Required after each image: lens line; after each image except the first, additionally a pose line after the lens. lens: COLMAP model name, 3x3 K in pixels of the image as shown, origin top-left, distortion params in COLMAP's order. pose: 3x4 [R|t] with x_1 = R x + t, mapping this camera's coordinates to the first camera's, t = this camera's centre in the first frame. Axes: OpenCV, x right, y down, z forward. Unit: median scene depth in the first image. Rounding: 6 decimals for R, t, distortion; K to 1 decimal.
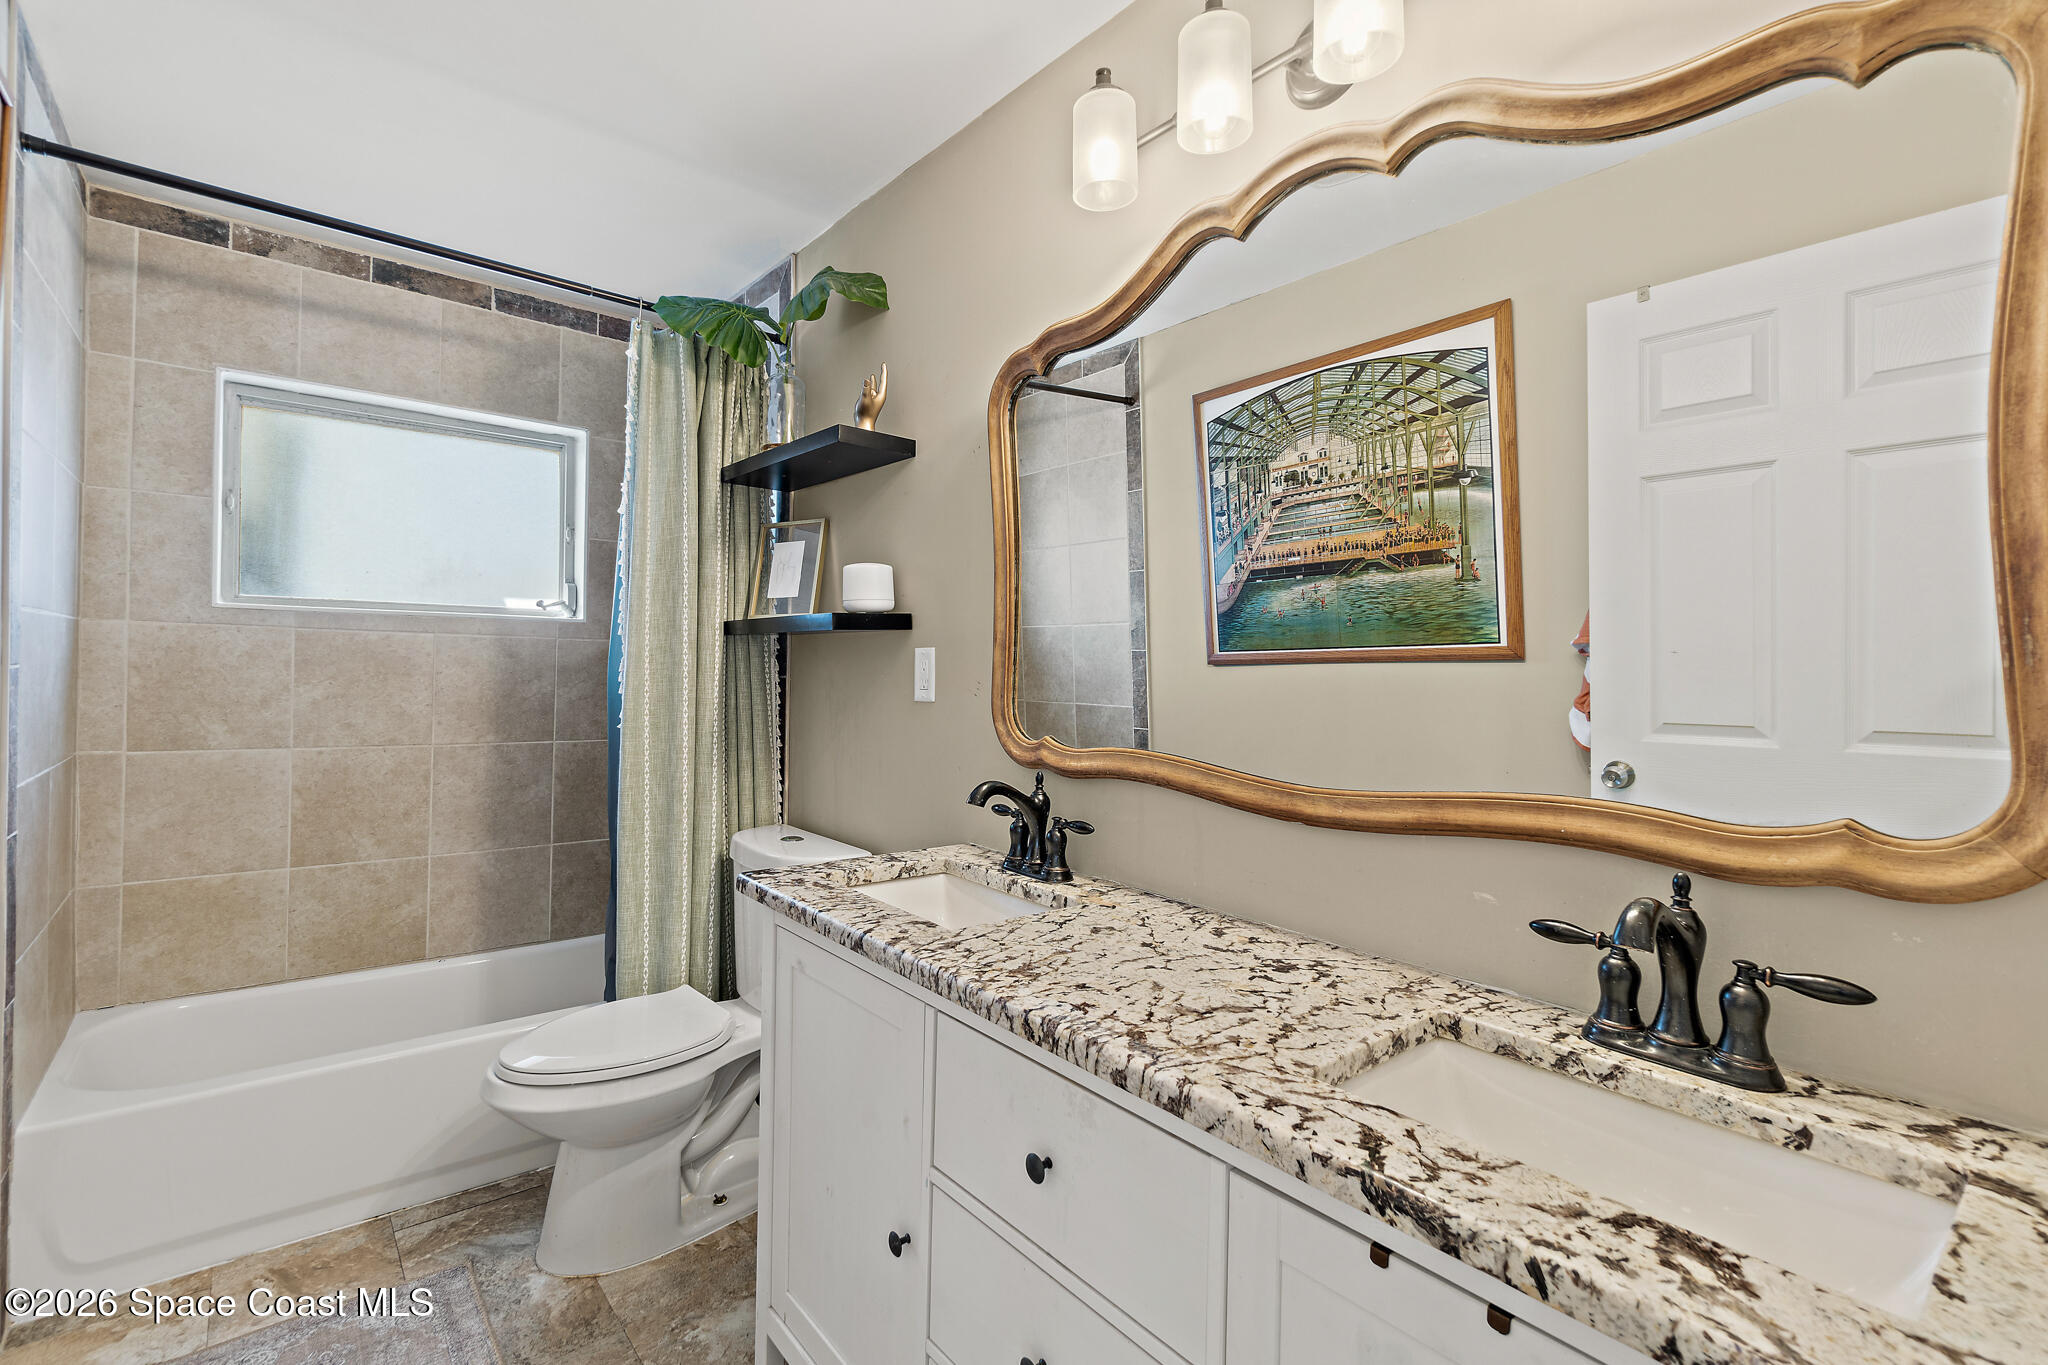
lens RADIAL K [[900.3, 0, 1004.9], [0, 900.3, 670.8], [0, 0, 1]] dist [-0.007505, 0.000950]
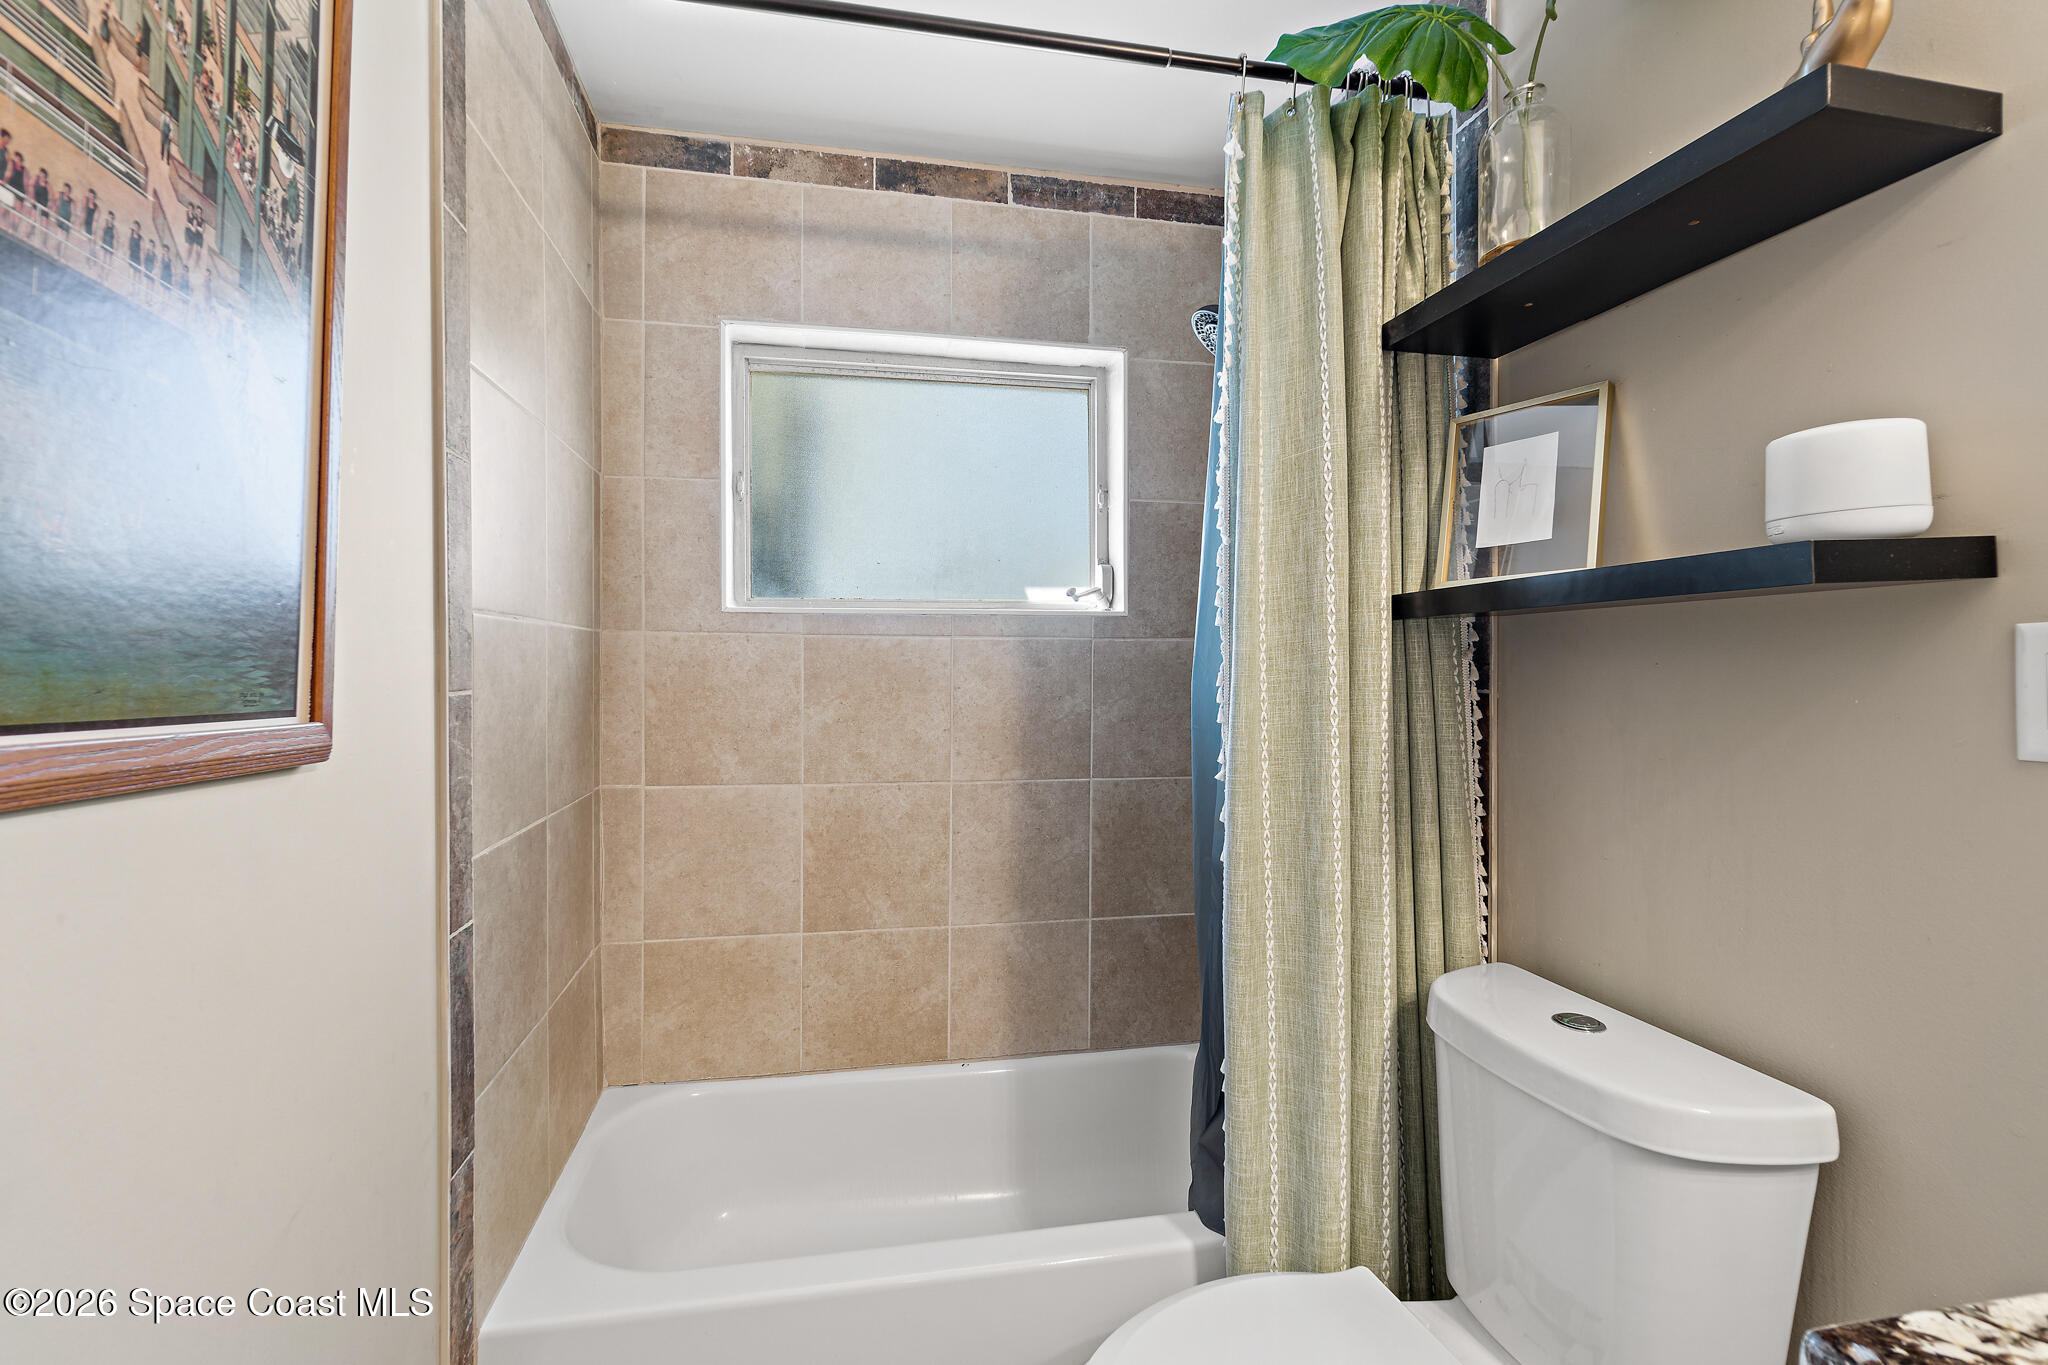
lens RADIAL K [[900.3, 0, 1004.9], [0, 900.3, 670.8], [0, 0, 1]] dist [-0.007505, 0.000950]
pose [[0.880273, -0.016469, -0.474182, -0.256426], [0.015862, 0.999860, -0.005280, -0.008383], [0.474202, -0.002874, 0.880411, 0.383284]]
